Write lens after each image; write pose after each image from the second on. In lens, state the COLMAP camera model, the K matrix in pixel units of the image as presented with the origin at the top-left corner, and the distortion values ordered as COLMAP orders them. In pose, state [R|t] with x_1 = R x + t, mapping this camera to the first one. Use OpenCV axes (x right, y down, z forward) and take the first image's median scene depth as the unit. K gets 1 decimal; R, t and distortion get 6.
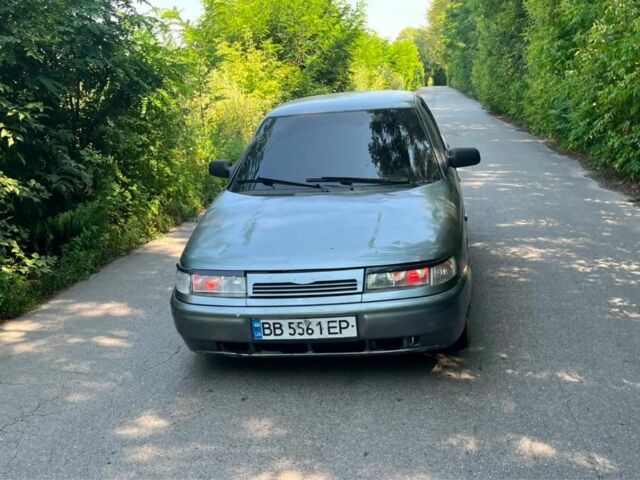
lens RADIAL K [[531.7, 0, 319.8], [0, 531.7, 240.2], [0, 0, 1]] dist [0.002039, -0.001491]
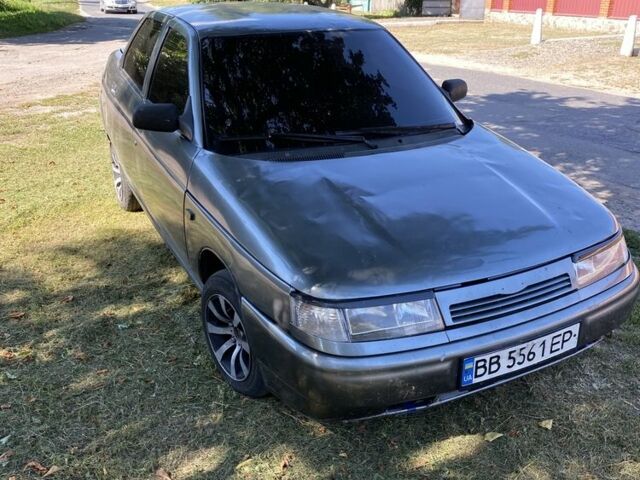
lens RADIAL K [[531.7, 0, 320.0], [0, 531.7, 239.8], [0, 0, 1]] dist [0.002039, -0.001491]
pose [[0.879623, -0.152763, 0.450474, -0.561266], [0.093968, 0.984171, 0.150259, -0.114870], [-0.466297, -0.089841, 0.880054, 0.516124]]
